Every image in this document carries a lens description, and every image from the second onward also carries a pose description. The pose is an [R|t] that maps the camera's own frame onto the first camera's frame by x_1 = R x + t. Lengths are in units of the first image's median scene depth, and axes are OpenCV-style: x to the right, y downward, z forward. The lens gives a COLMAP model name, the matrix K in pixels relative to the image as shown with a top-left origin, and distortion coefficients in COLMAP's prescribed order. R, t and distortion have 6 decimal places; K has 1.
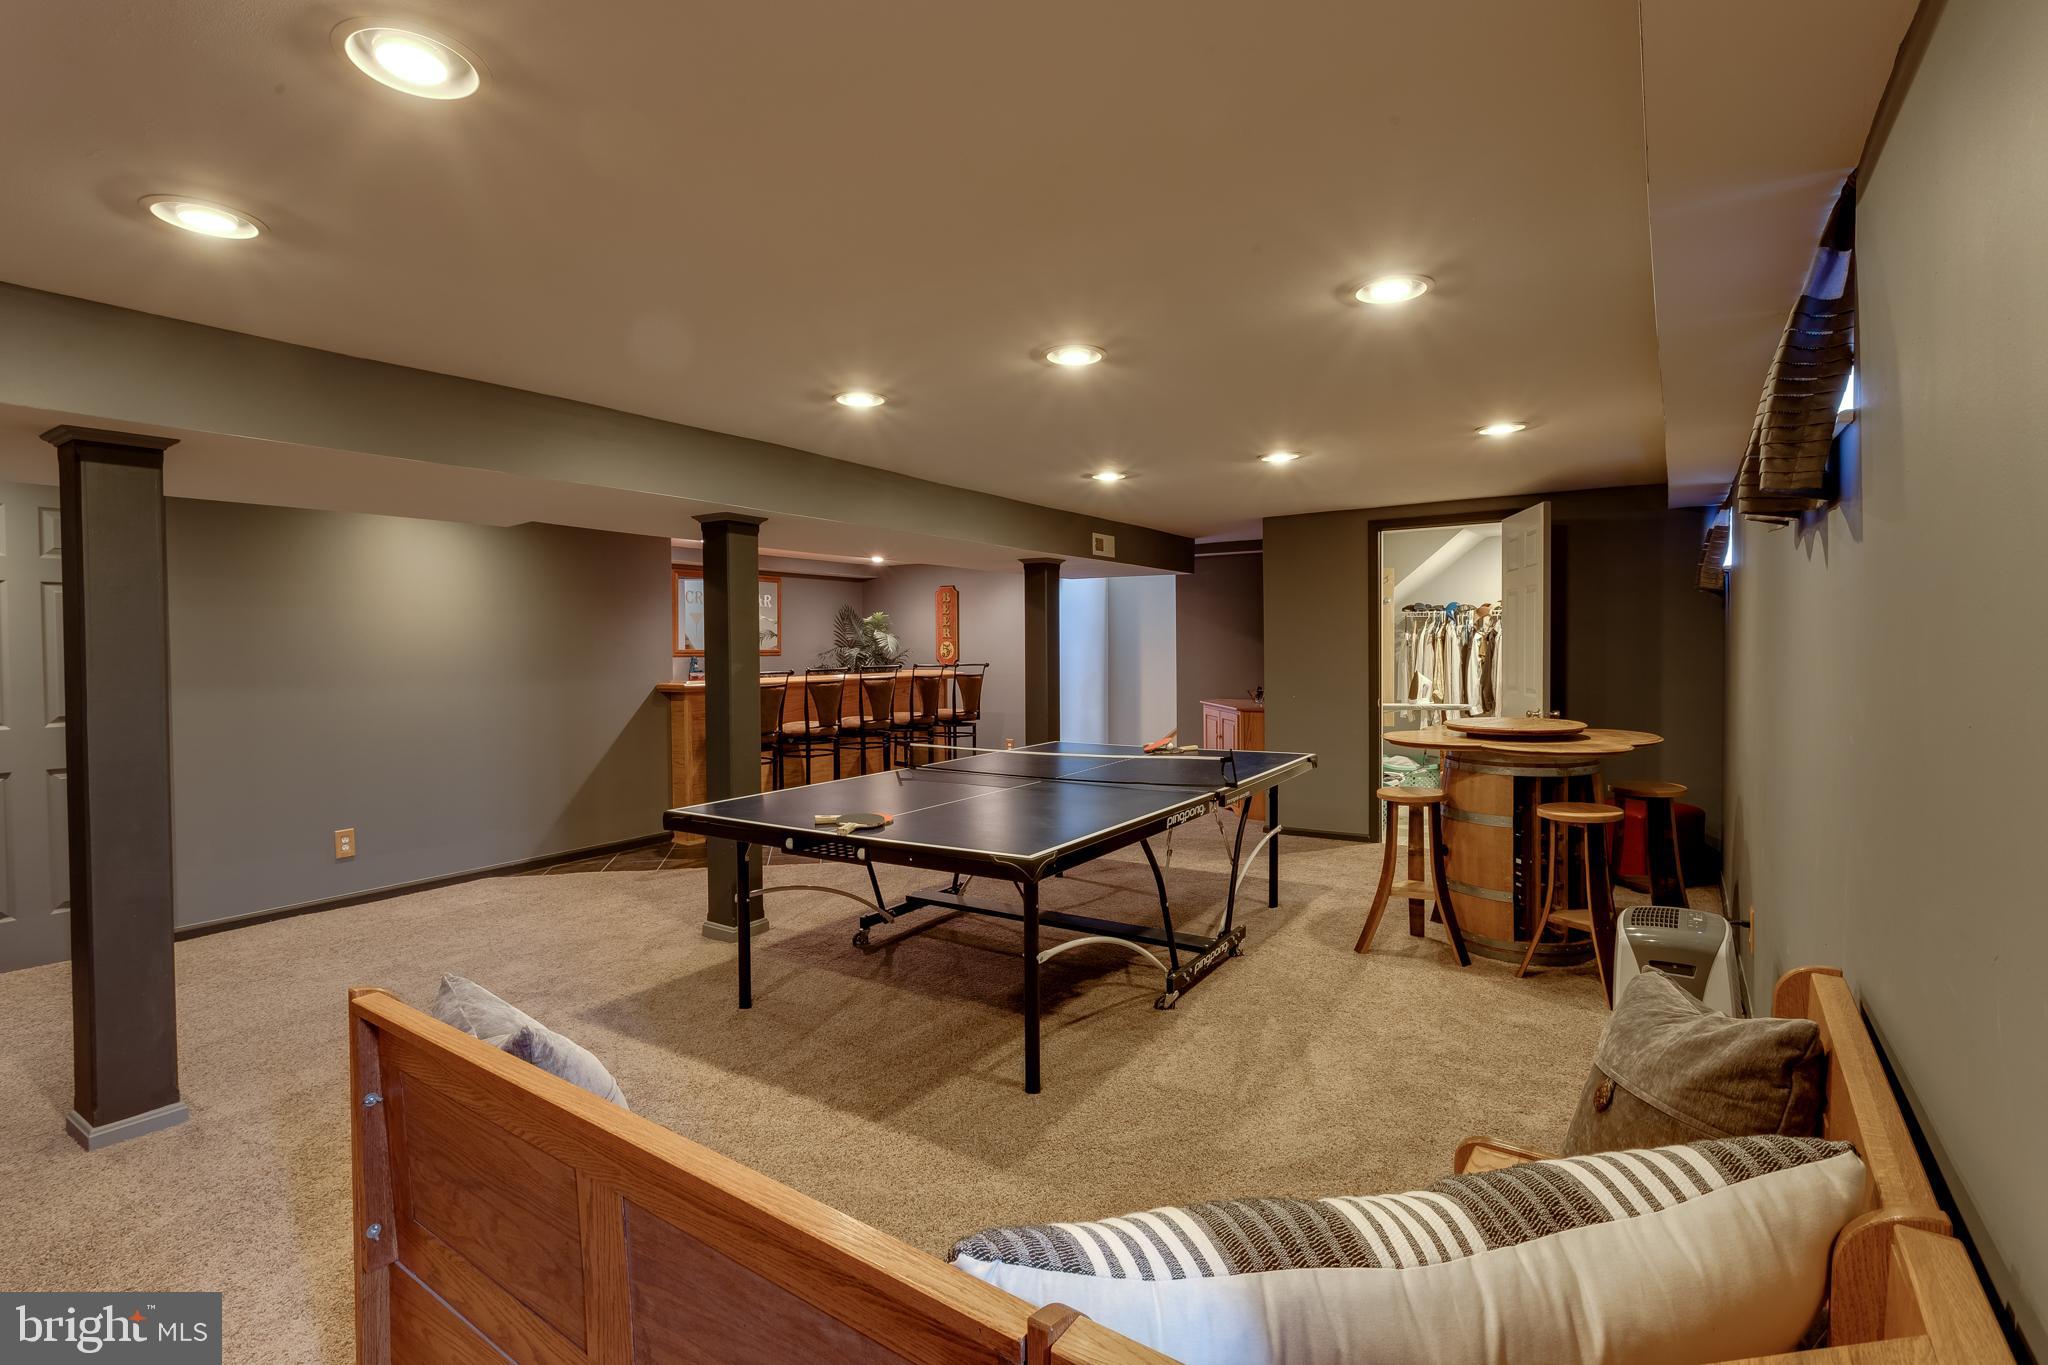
lens RADIAL K [[923.6, 0, 1018.3], [0, 923.6, 649.0], [0, 0, 1]] dist [-0.020503, 0.000143]
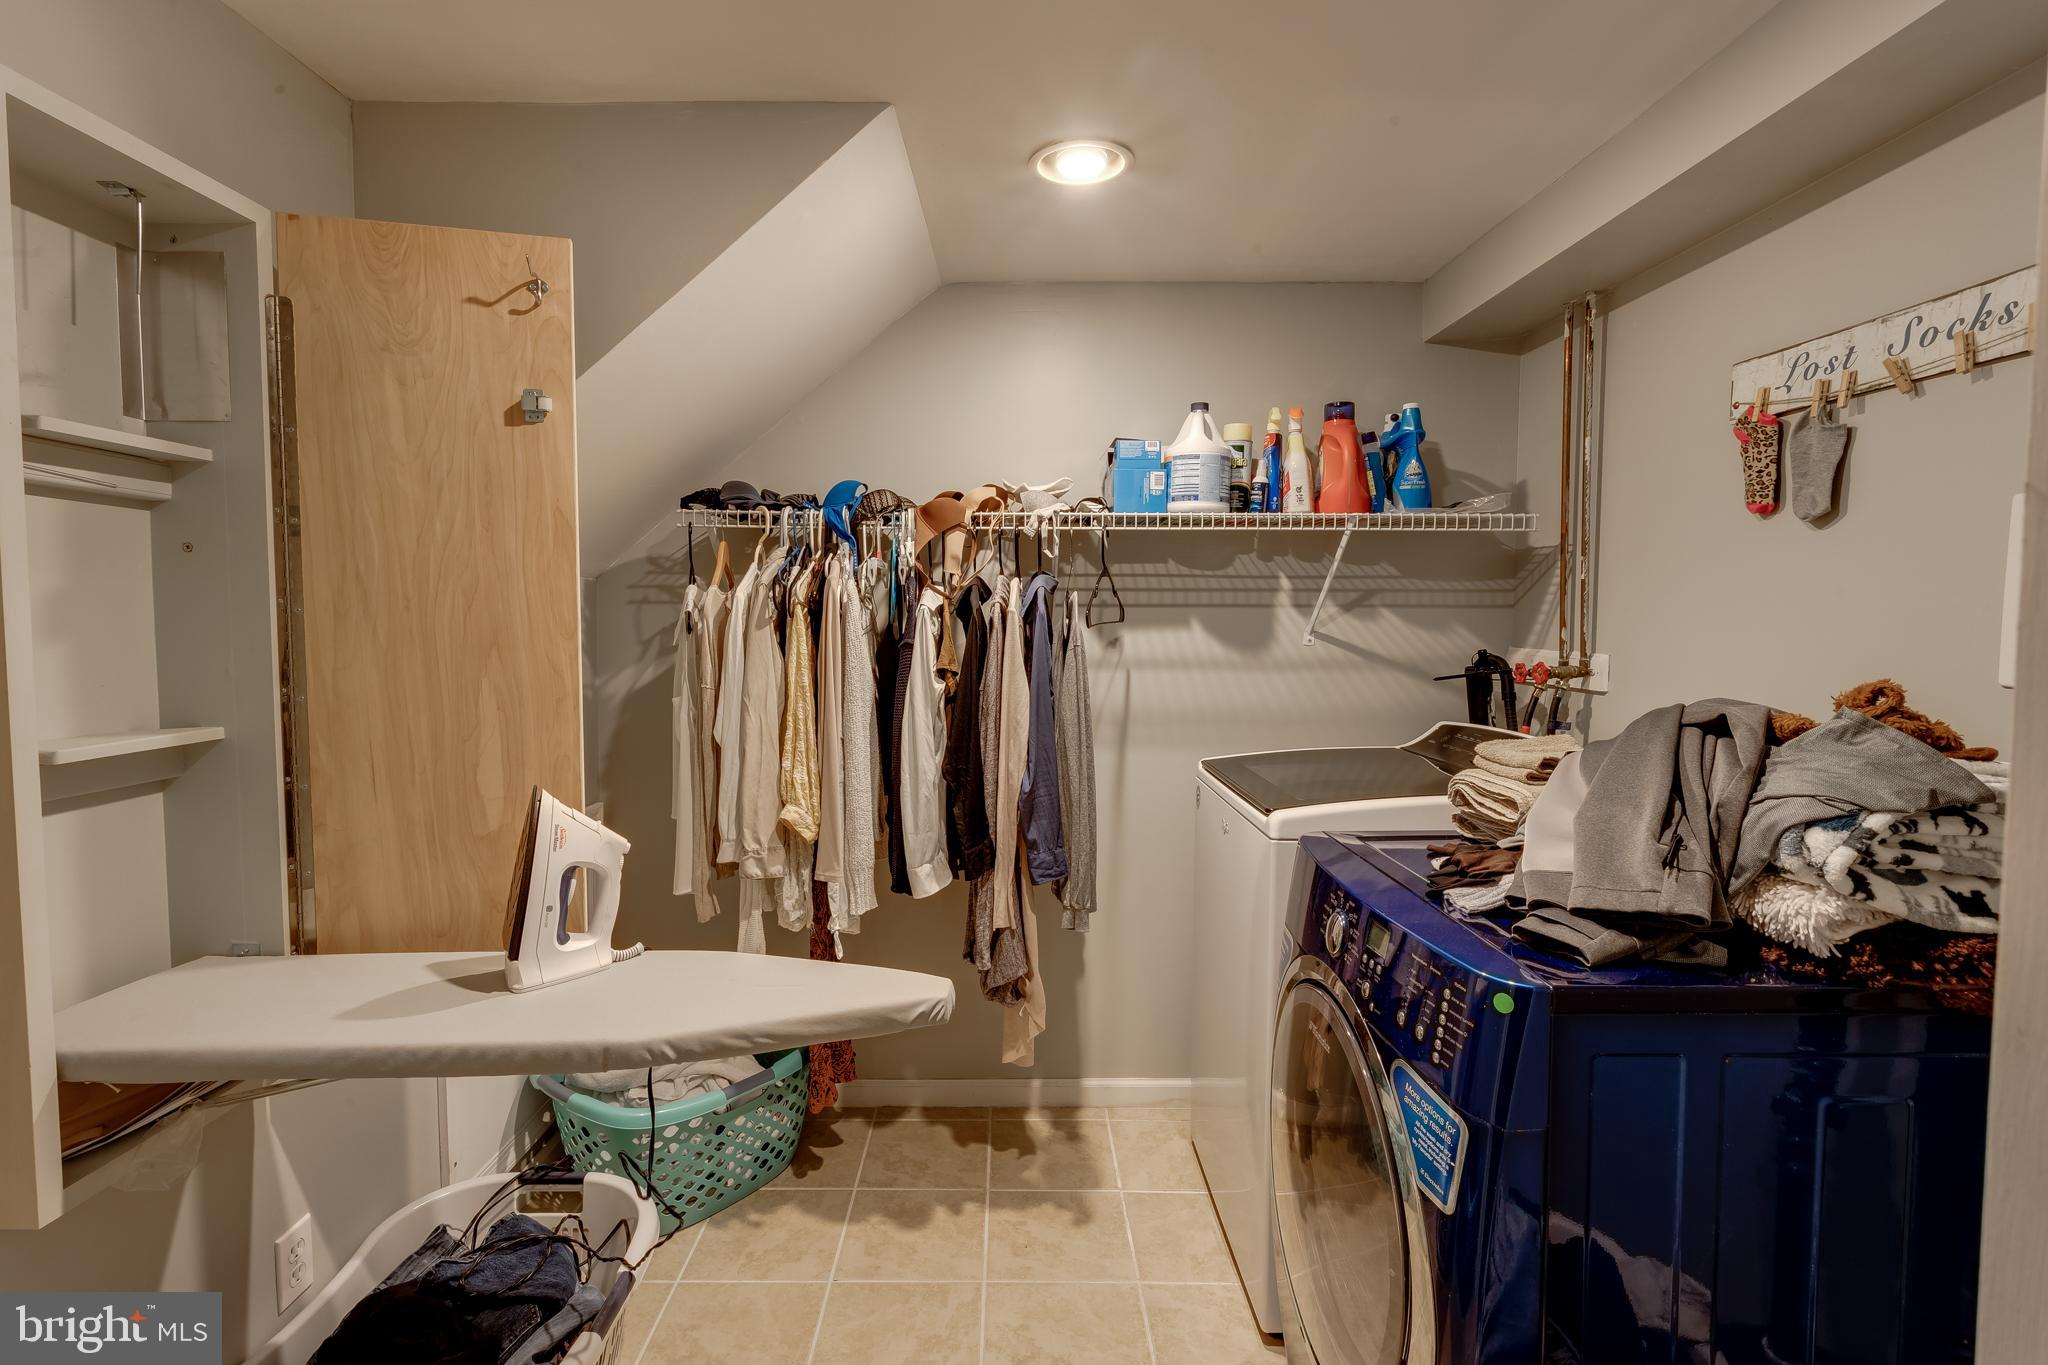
lens RADIAL K [[997.8, 0, 983.8], [0, 997.8, 651.6], [0, 0, 1]] dist [-0.001995, -0.000314]
pose [[0.826270, -0.023277, 0.562793, 0.340379], [-0.001599, 0.999045, 0.043668, -0.011439], [-0.563271, -0.036981, 0.825444, 0.735454]]
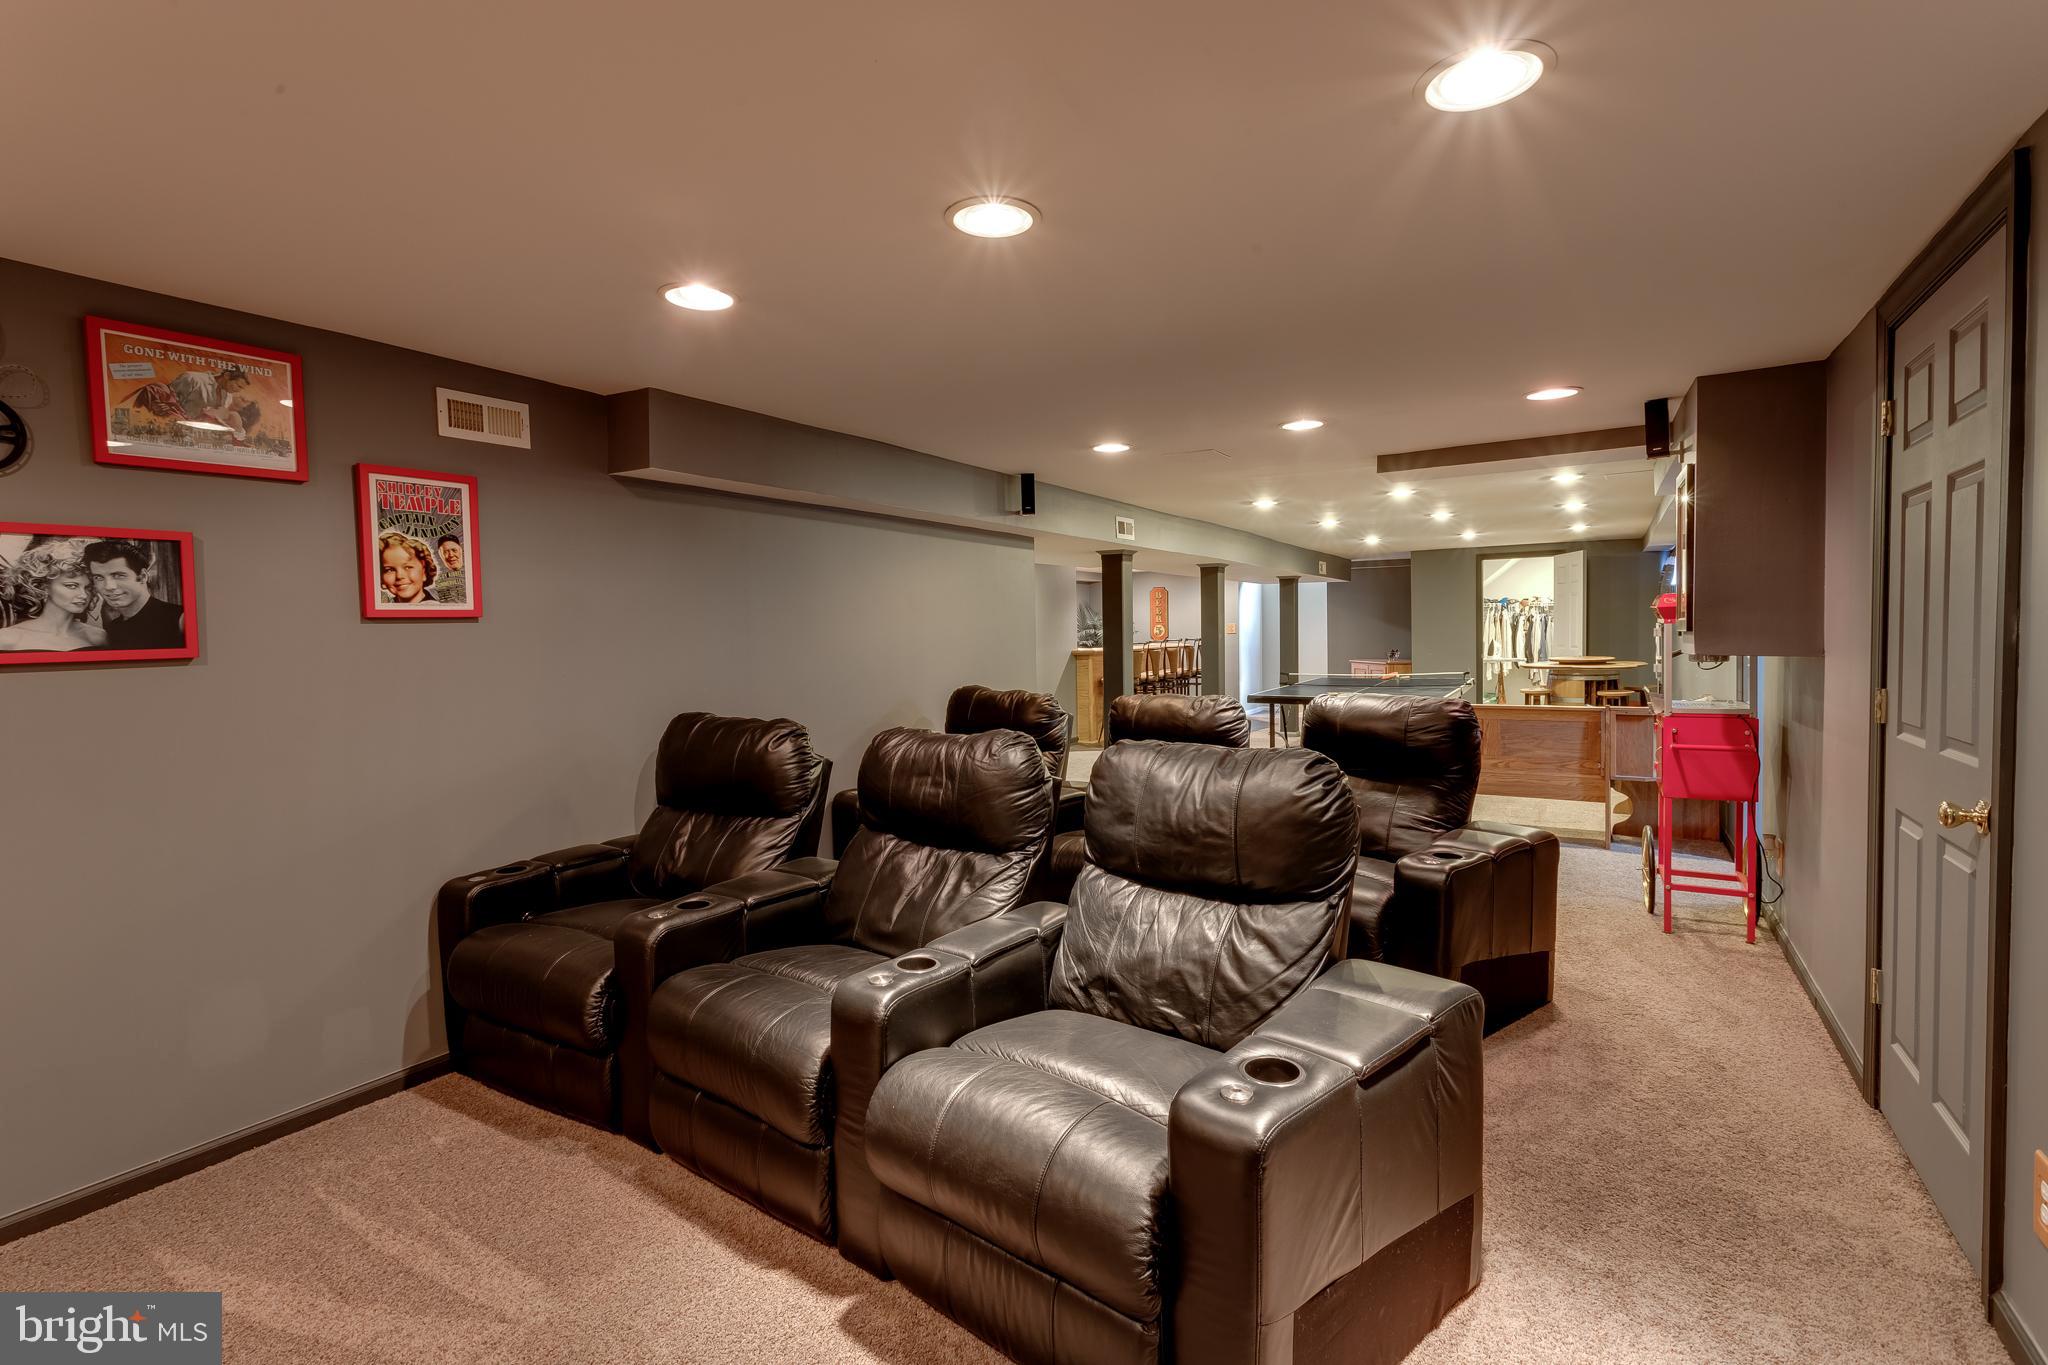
lens RADIAL K [[997.8, 0, 983.8], [0, 997.8, 651.6], [0, 0, 1]] dist [-0.001995, -0.000314]
pose [[0.997698, -0.011167, 0.066895, -0.575539], [0.010046, 0.999804, 0.017081, 0.005397], [-0.067073, -0.016370, 0.997614, -0.709642]]
